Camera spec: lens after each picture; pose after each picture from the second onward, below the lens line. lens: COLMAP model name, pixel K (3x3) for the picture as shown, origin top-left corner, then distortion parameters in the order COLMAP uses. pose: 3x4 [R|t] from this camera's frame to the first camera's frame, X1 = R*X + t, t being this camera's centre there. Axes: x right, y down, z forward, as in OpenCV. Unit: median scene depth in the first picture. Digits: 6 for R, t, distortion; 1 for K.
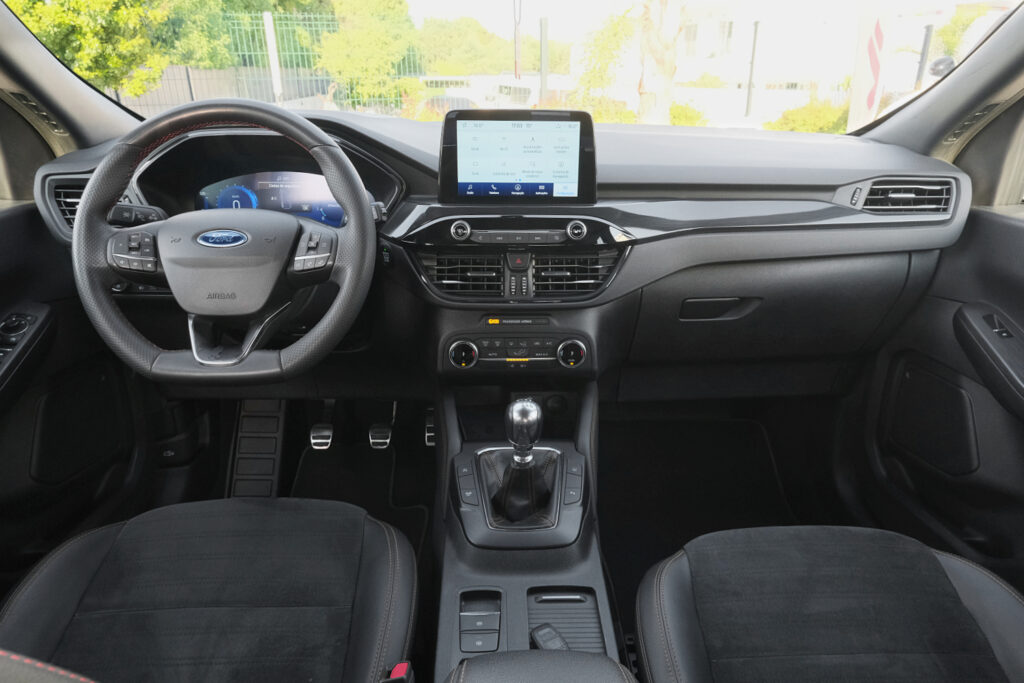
lens RADIAL K [[651.2, 0, 509.3], [0, 651.2, 334.8], [0, 0, 1]] dist [-0.007487, 0.010520]
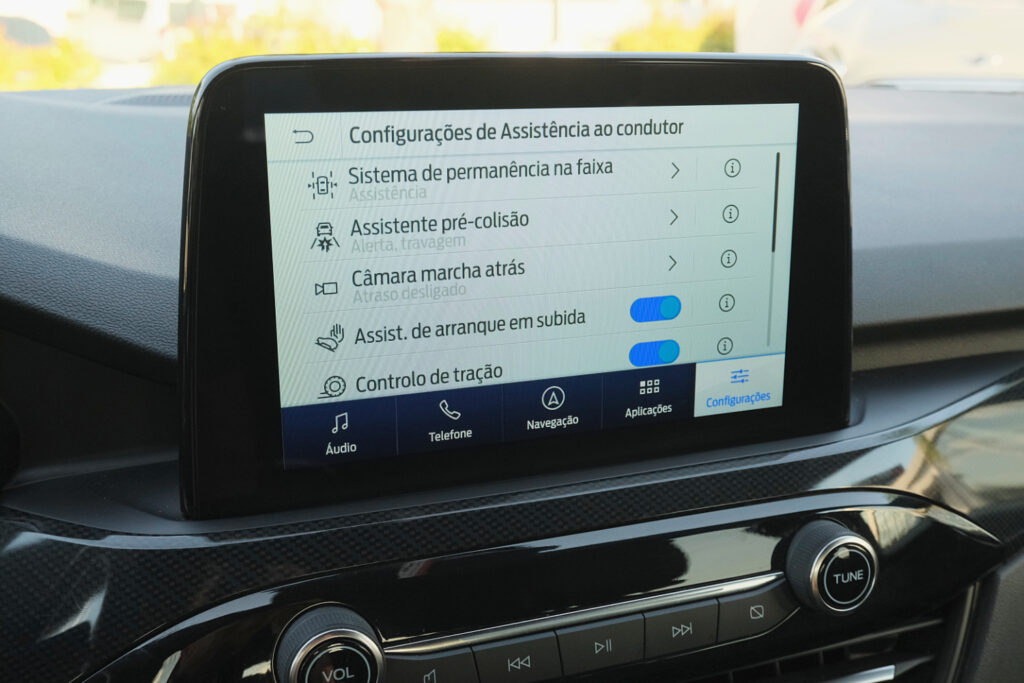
lens RADIAL K [[1141.1, 0, 515.7], [0, 1141.1, 339.7], [0, 0, 1]] dist [-0.004575, 0.000000]
pose [[0.944464, -0.091138, 0.315723, -0.119417], [0.113248, 0.992186, -0.052363, -0.226858], [-0.308484, 0.085210, 0.947405, 0.632279]]
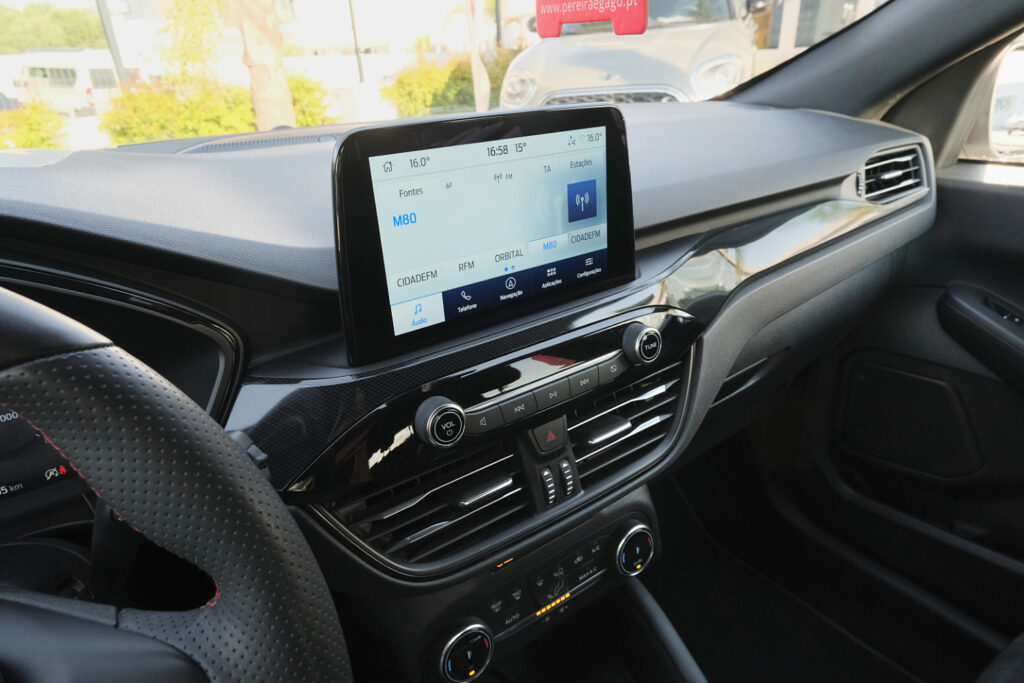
lens RADIAL K [[651.2, 0, 512.6], [0, 651.2, 337.3], [0, 0, 1]] dist [-0.007487, 0.010520]
pose [[0.827419, -0.267507, 0.493780, -0.220713], [0.244672, 0.963140, 0.111791, -0.240185], [-0.505484, 0.028316, 0.862371, 0.604892]]
